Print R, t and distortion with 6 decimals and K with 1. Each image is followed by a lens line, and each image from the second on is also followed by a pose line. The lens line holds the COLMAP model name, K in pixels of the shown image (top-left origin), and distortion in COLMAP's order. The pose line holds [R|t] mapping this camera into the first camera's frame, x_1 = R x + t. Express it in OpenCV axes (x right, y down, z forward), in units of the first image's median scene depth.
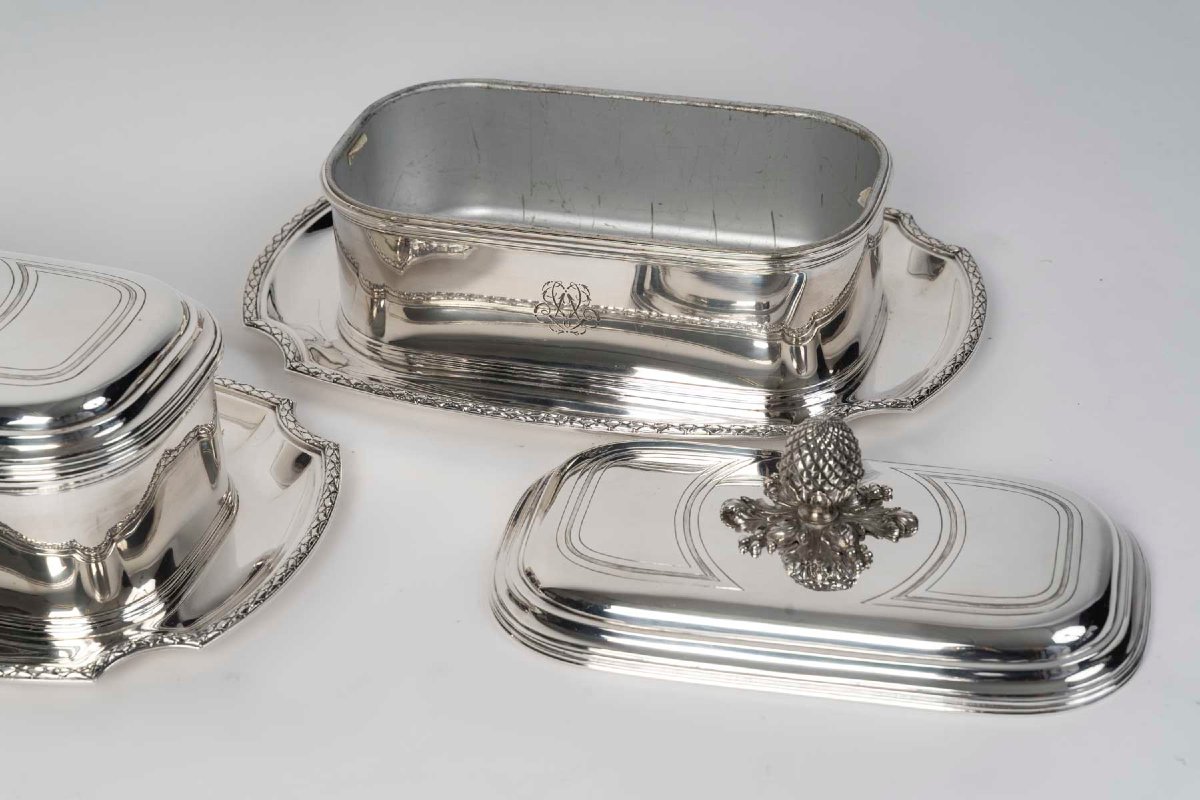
lens RADIAL K [[2677.8, 0, 600.0], [0, 2677.8, 400.0], [0, 0, 1]] dist [-0.041230, 1.532836]
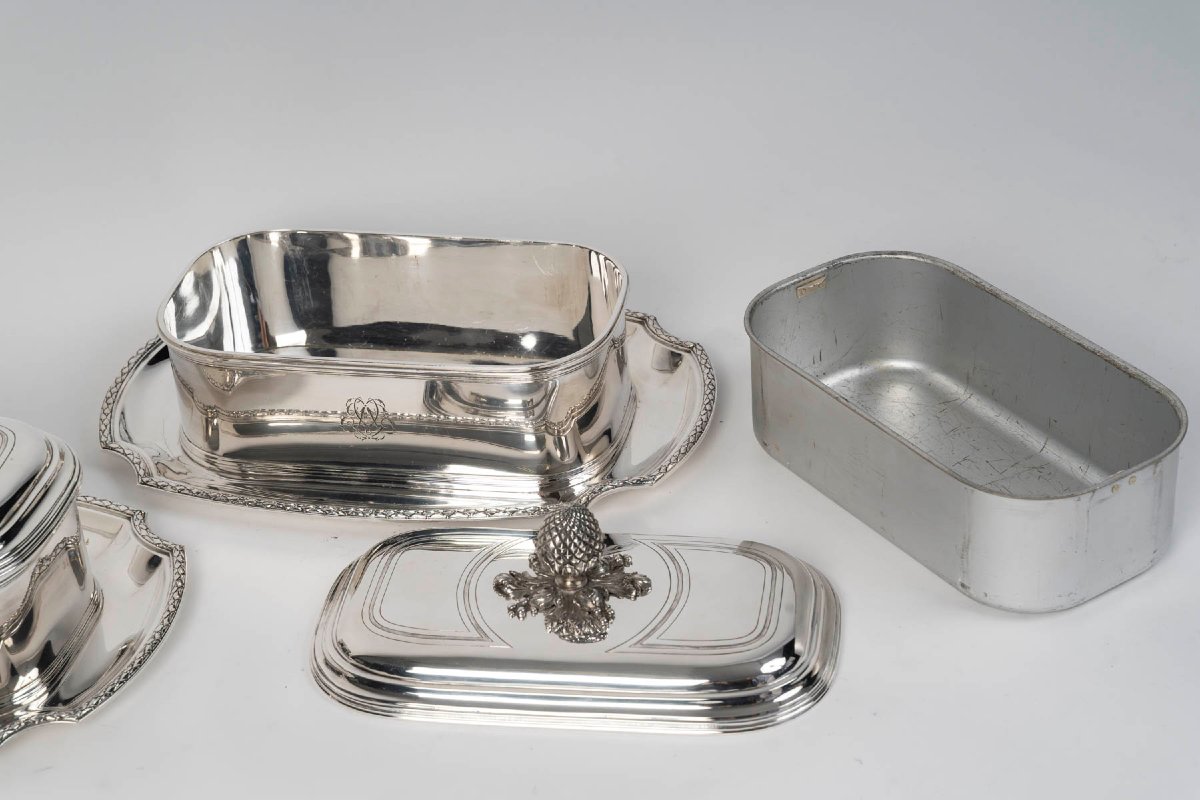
lens RADIAL K [[2677.8, 0, 600.0], [0, 2677.8, 400.0], [0, 0, 1]] dist [-0.041230, 1.532836]
pose [[0.997180, -0.063998, 0.039209, 0.047689], [0.064115, 0.997941, -0.001754, -0.035514], [-0.039016, 0.004263, 0.999229, -0.223942]]
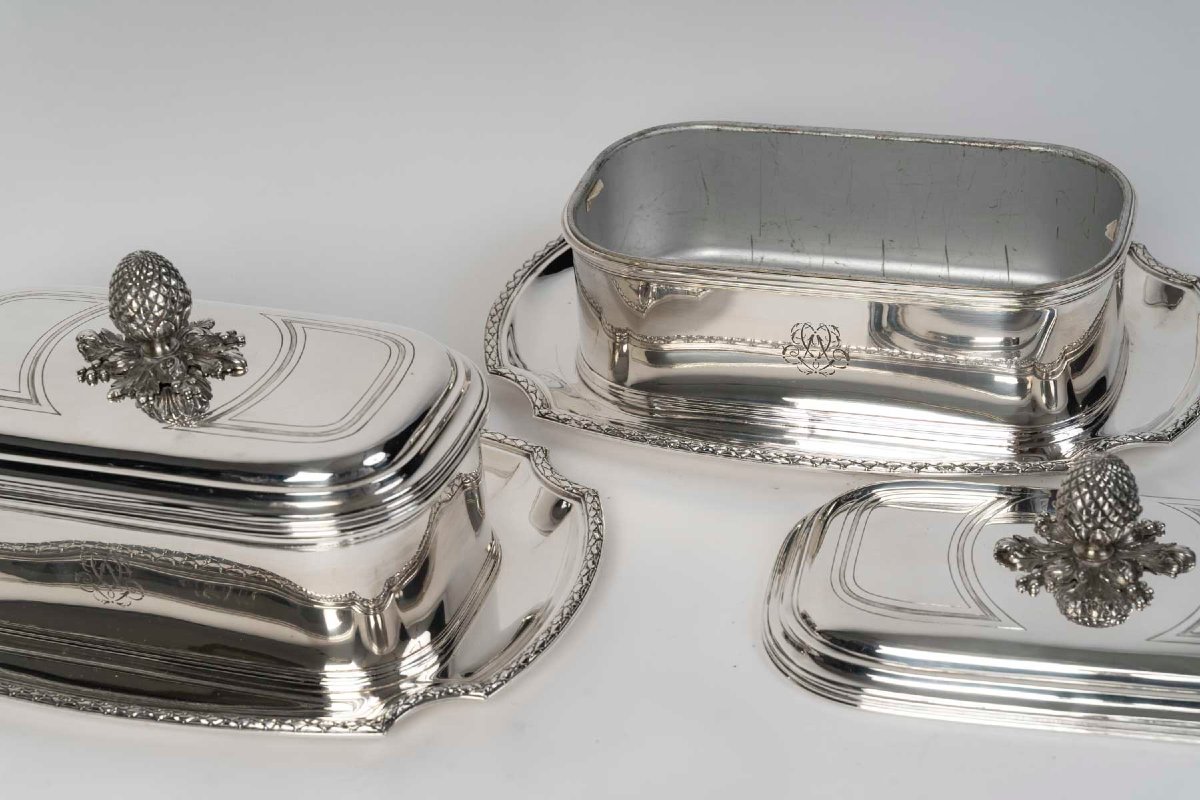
lens RADIAL K [[2677.8, 0, 600.0], [0, 2677.8, 400.0], [0, 0, 1]] dist [-0.041230, 1.532836]
pose [[0.999369, -0.024445, -0.025773, -0.070075], [0.024268, 0.999680, -0.007160, -0.010368], [0.025940, 0.006530, 0.999642, -0.004824]]
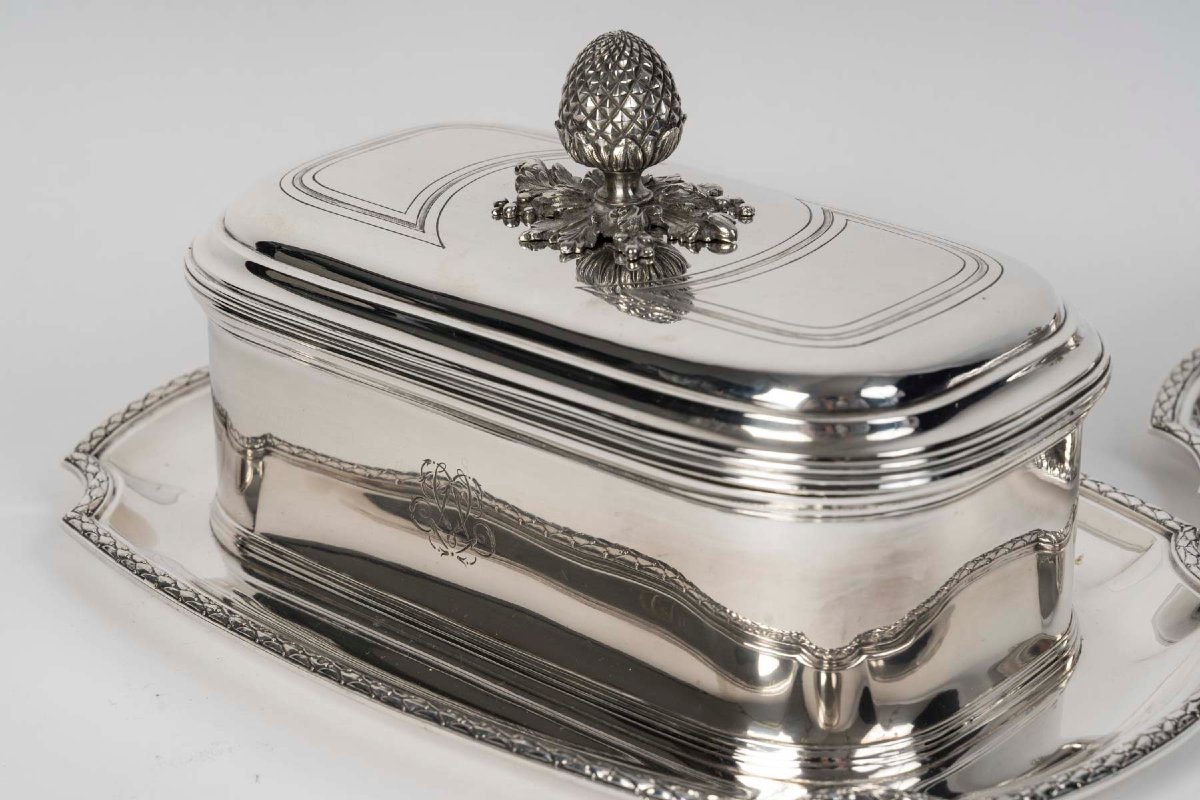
lens RADIAL K [[2794.2, 0, 599.7], [0, 2794.2, 441.0], [0, 0, 1]] dist [0.038763, 0.450027]
pose [[0.921615, 0.183180, -0.342157, -0.024608], [-0.232531, 0.966471, -0.108914, 0.086519], [0.310734, 0.179939, 0.933309, 0.349698]]
